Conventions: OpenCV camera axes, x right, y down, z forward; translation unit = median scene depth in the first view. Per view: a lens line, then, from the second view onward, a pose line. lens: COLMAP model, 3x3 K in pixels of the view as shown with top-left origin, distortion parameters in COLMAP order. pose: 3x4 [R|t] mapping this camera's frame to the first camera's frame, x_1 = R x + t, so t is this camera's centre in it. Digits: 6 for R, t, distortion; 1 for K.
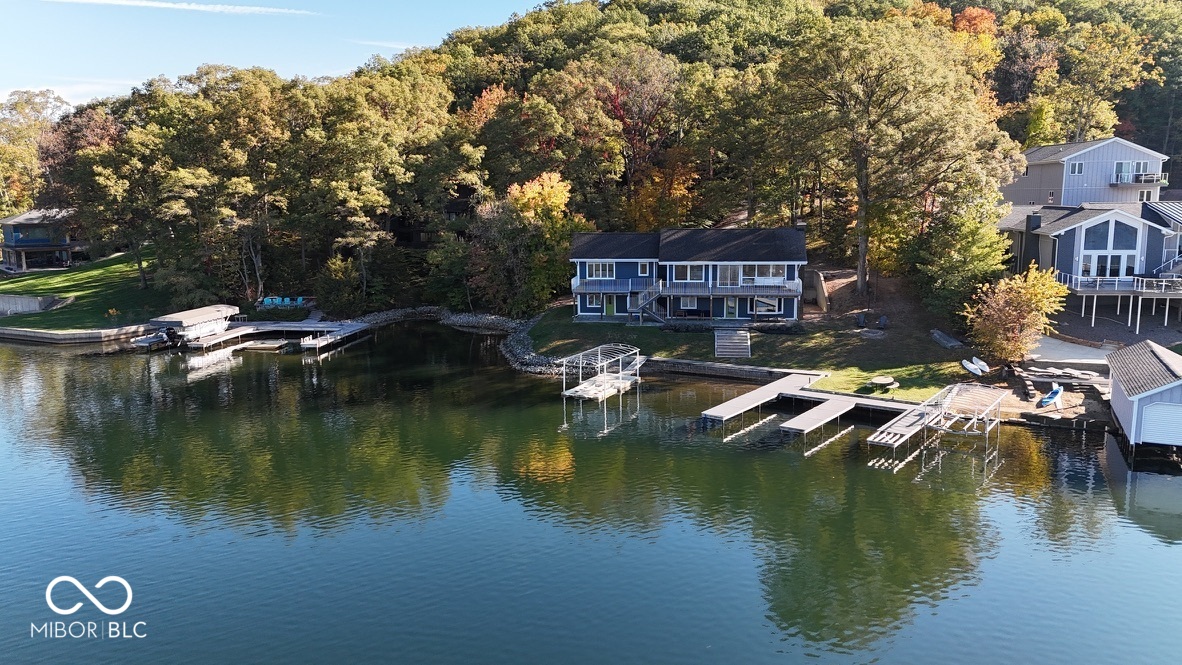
lens RADIAL K [[870.6, 0, 587.3], [0, 870.6, 326.9], [0, 0, 1]] dist [0.082695, -0.064483]
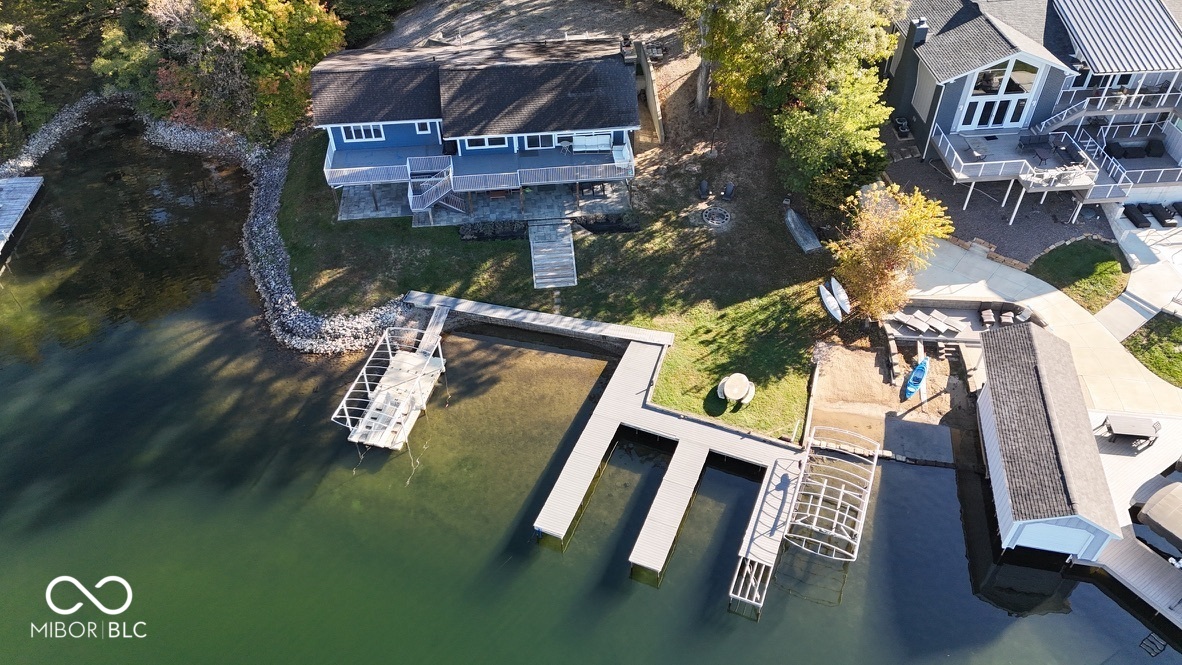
lens RADIAL K [[870.6, 0, 591.3], [0, 870.6, 325.9], [0, 0, 1]] dist [0.082695, -0.064483]
pose [[0.971810, -0.164741, 0.168658, 0.051767], [0.040373, 0.821081, 0.569383, -0.351196], [-0.232283, -0.546523, 0.804585, 0.294379]]
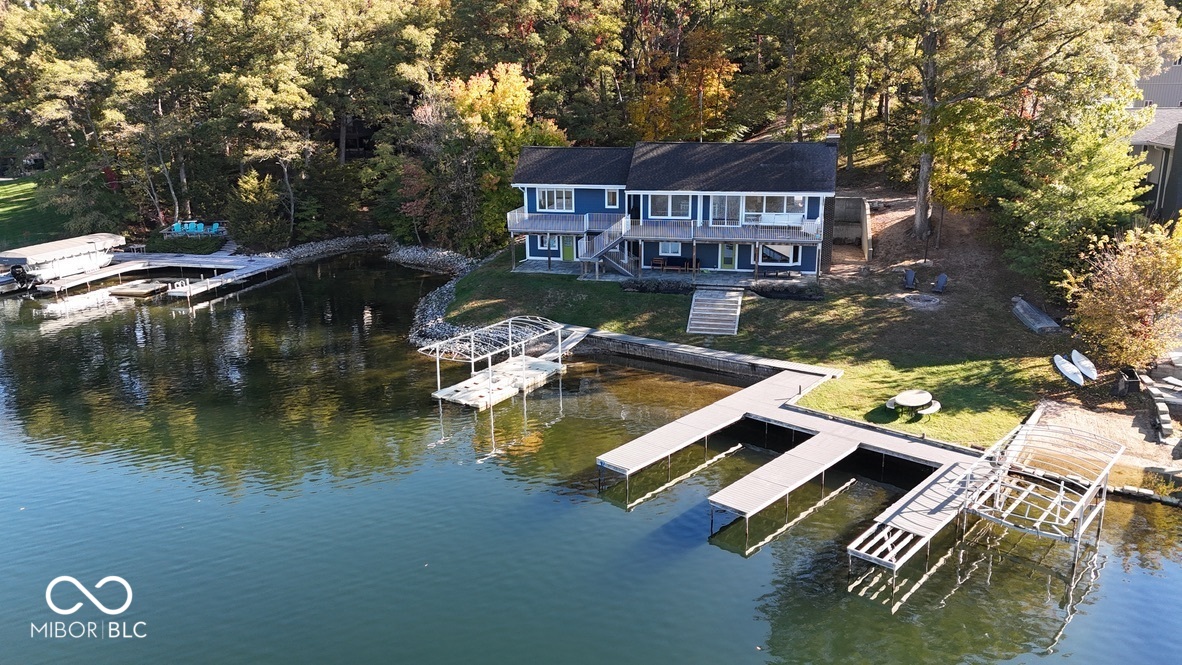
lens RADIAL K [[870.6, 0, 587.9], [0, 870.6, 325.2], [0, 0, 1]] dist [0.082695, -0.064483]
pose [[0.994301, 0.024905, -0.103664, 0.126691], [-0.013283, 0.993695, 0.111325, -0.043632], [0.105783, -0.109313, 0.988363, 0.270595]]
